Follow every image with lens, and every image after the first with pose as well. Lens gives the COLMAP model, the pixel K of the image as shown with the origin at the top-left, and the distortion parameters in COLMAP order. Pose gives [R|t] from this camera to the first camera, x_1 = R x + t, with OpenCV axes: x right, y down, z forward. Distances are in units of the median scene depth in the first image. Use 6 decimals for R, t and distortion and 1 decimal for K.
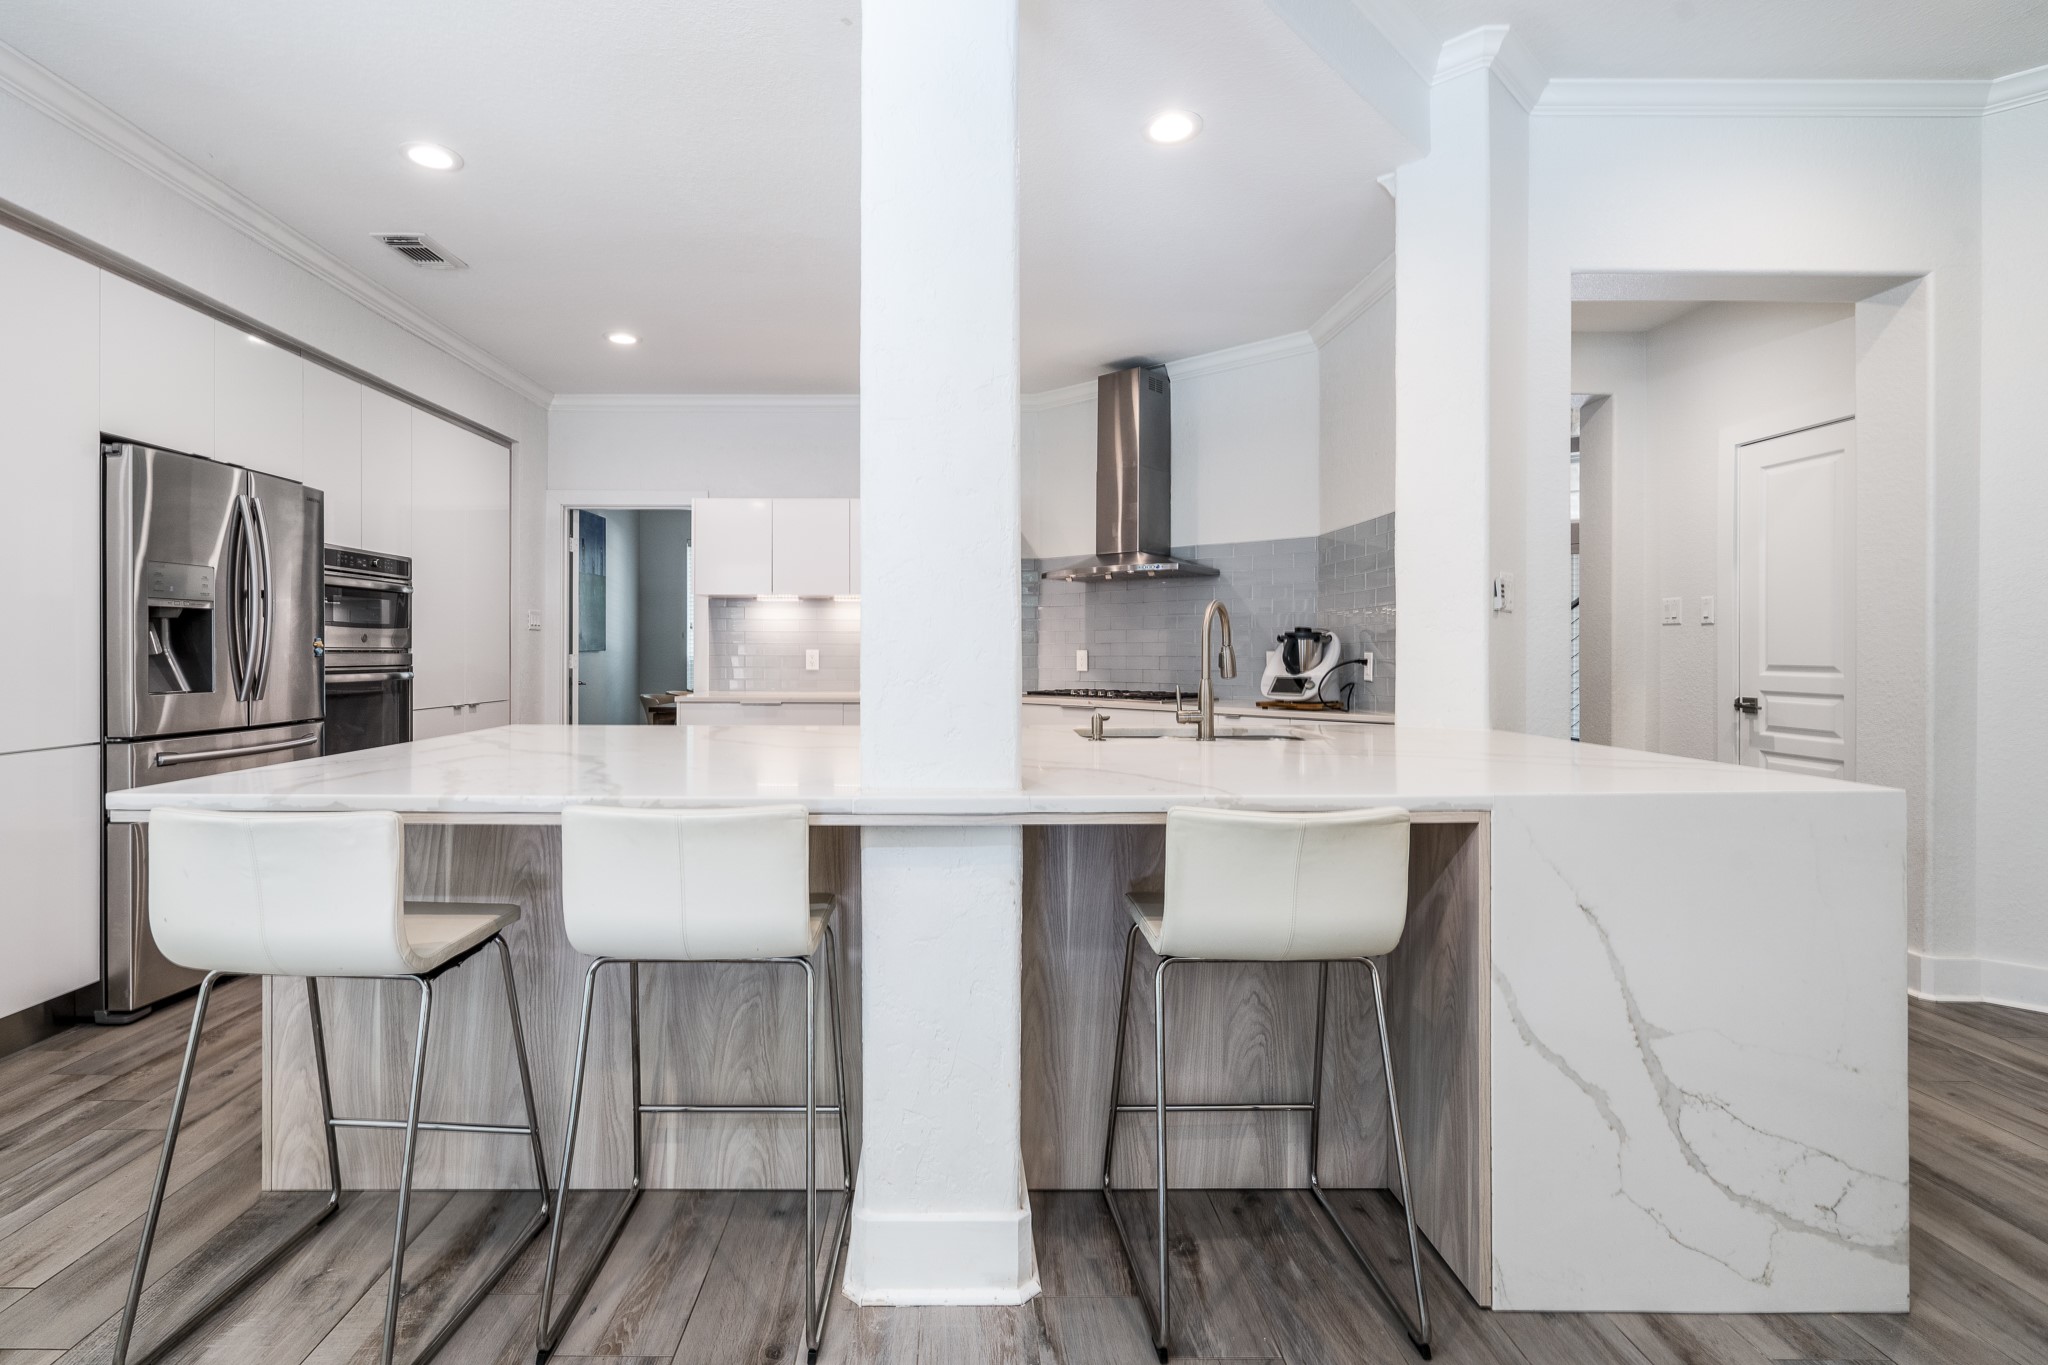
lens RADIAL K [[969.2, 0, 955.6], [0, 969.2, 654.5], [0, 0, 1]] dist [0.007764, -0.001530]
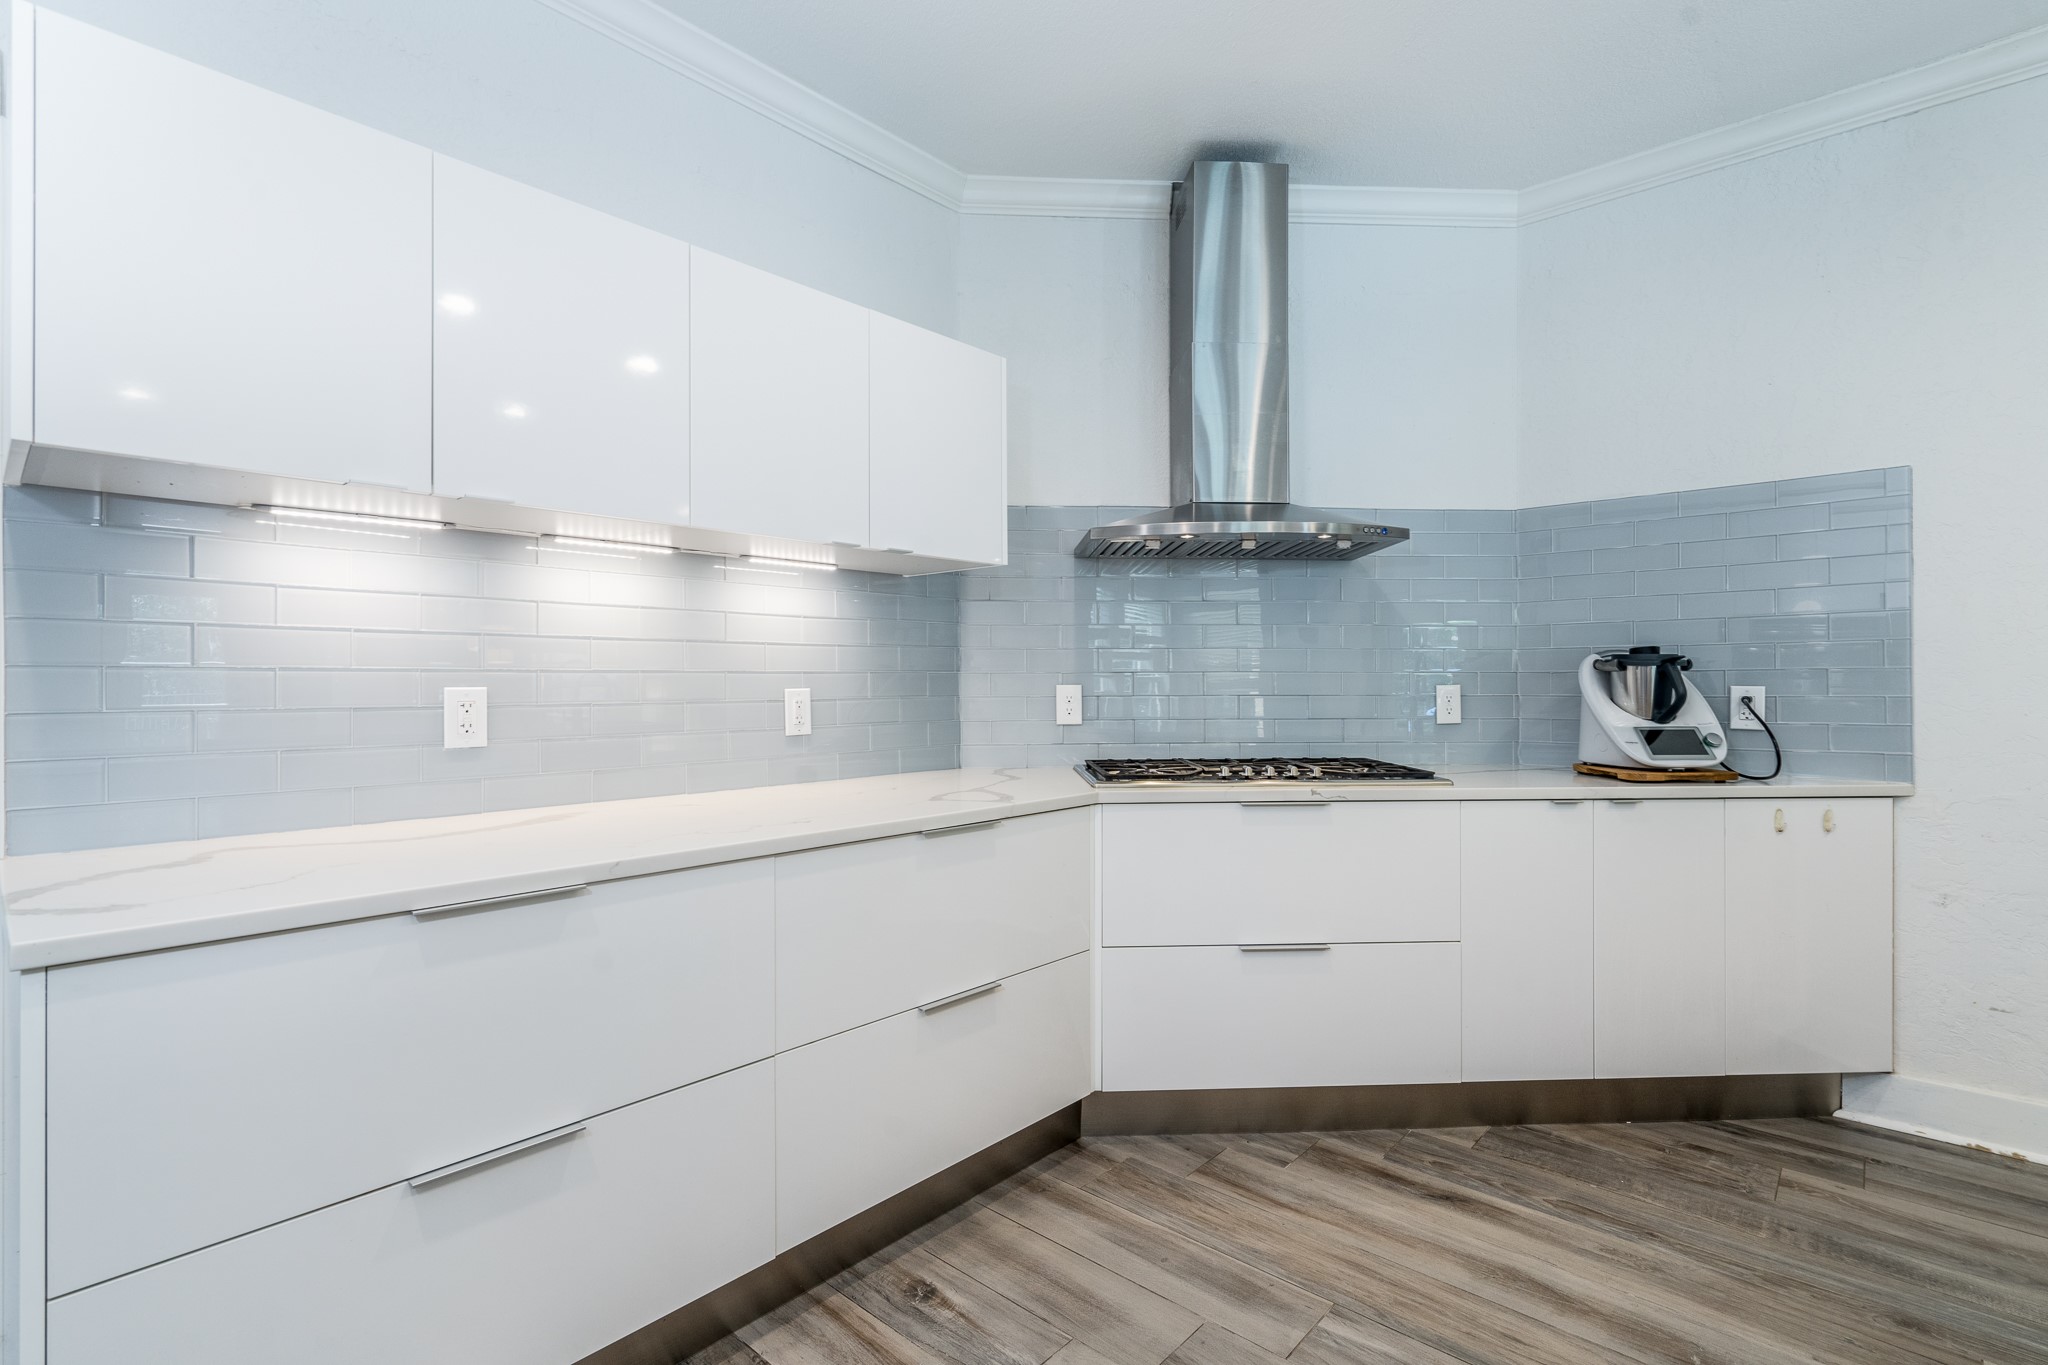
lens RADIAL K [[969.2, 0, 1007.3], [0, 969.2, 677.1], [0, 0, 1]] dist [0.007764, -0.001530]
pose [[0.657018, 0.001173, 0.753874, -0.350452], [0.005866, 0.999961, -0.006668, -0.006196], [-0.753852, 0.008803, 0.656986, 0.822863]]
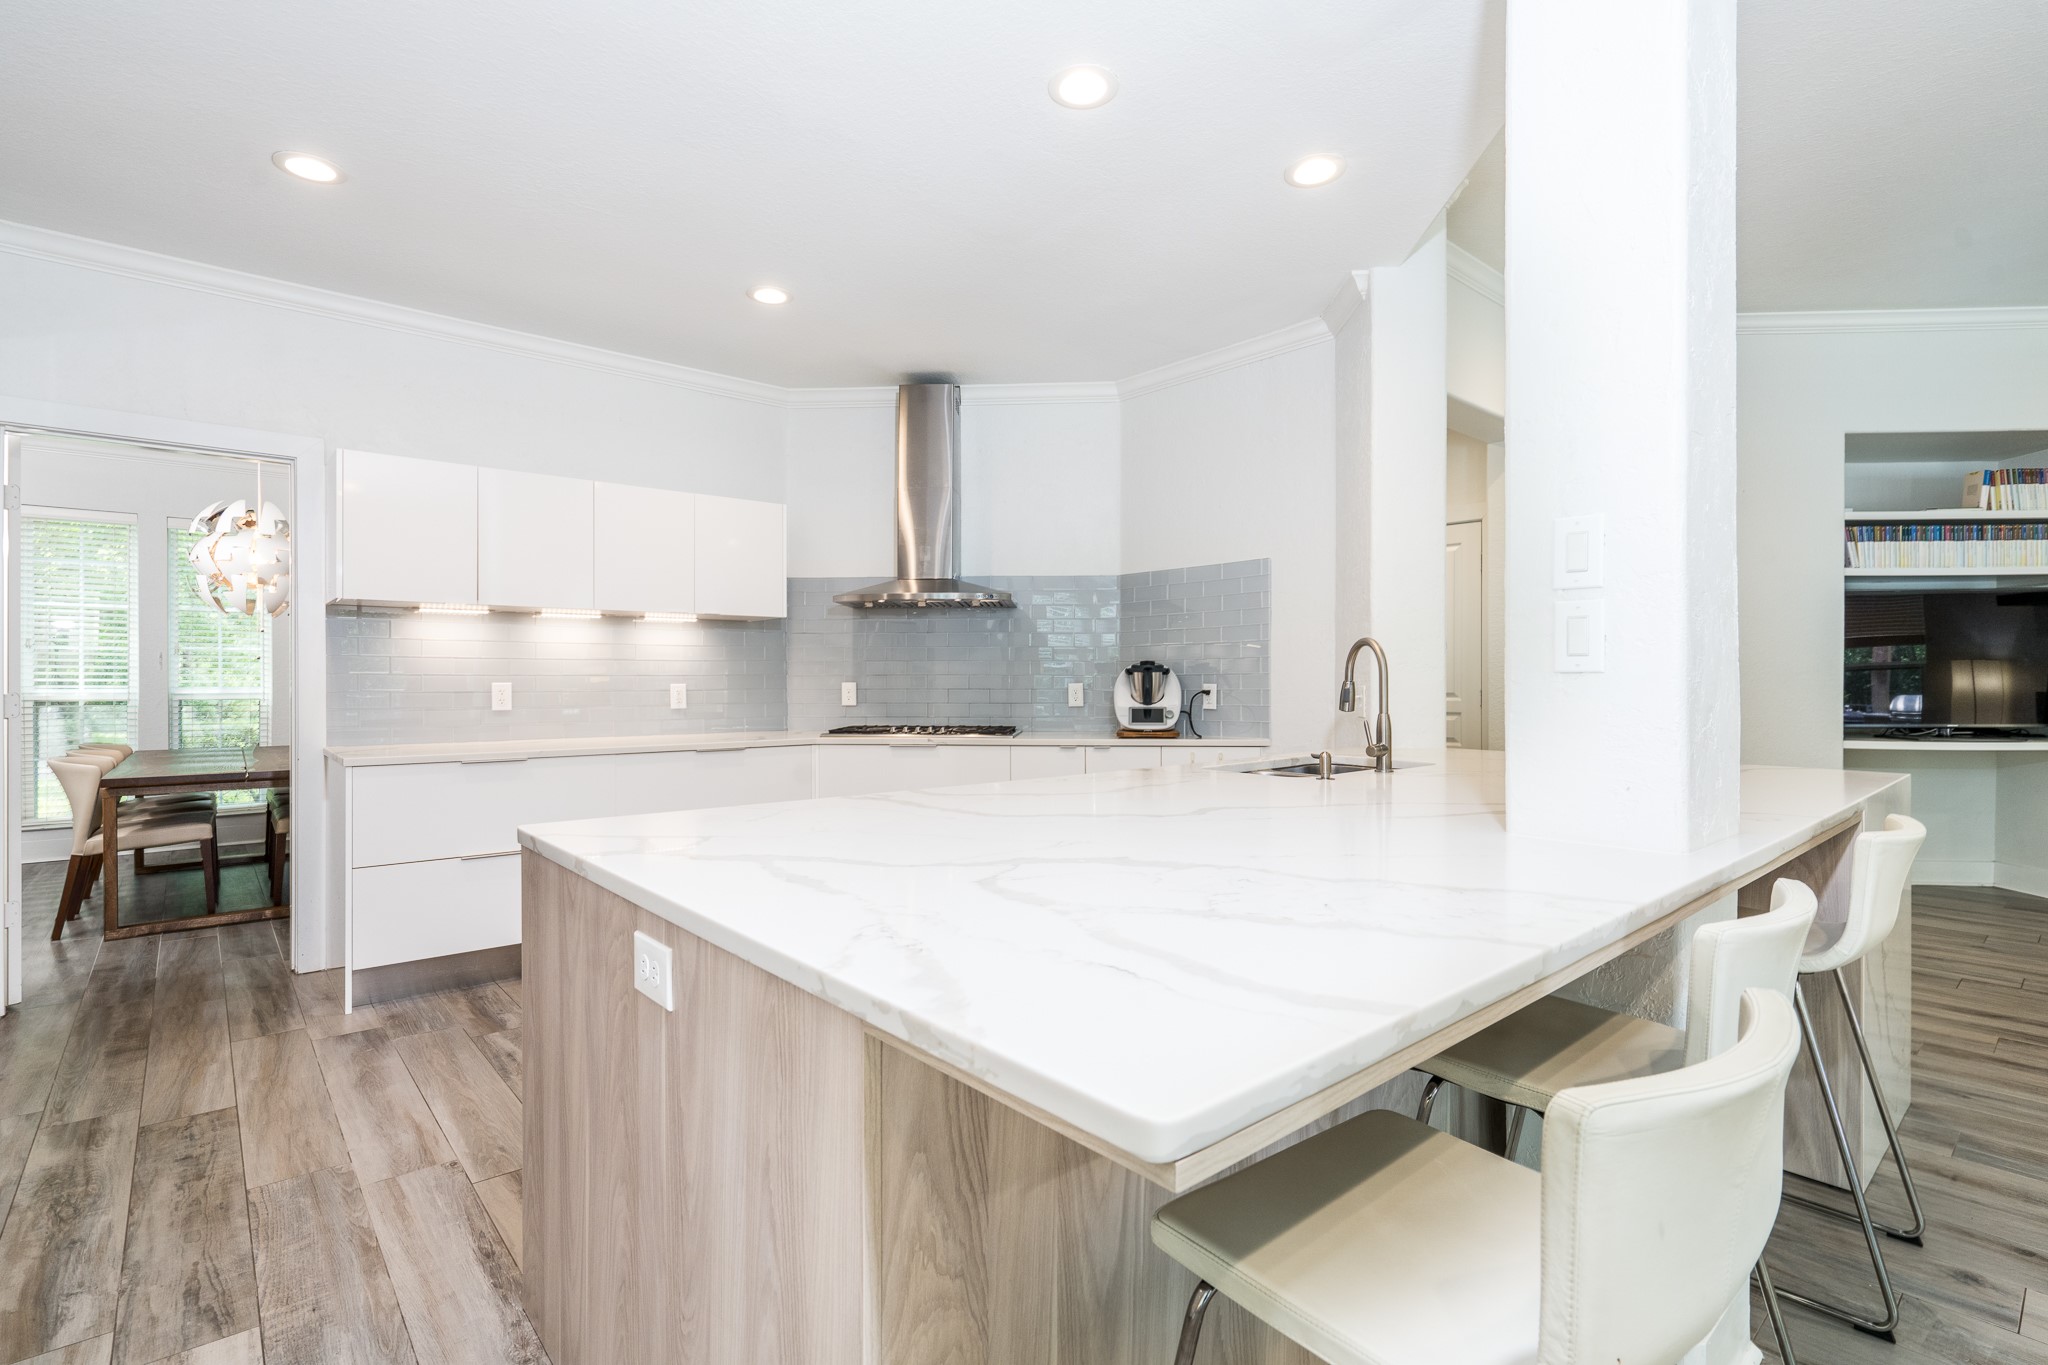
lens RADIAL K [[969.2, 0, 993.7], [0, 969.2, 690.3], [0, 0, 1]] dist [0.007764, -0.001530]
pose [[0.768868, -0.008764, 0.639348, -0.420292], [0.004672, 0.999956, 0.008088, -0.004356], [-0.639391, -0.003231, 0.768875, 0.259220]]
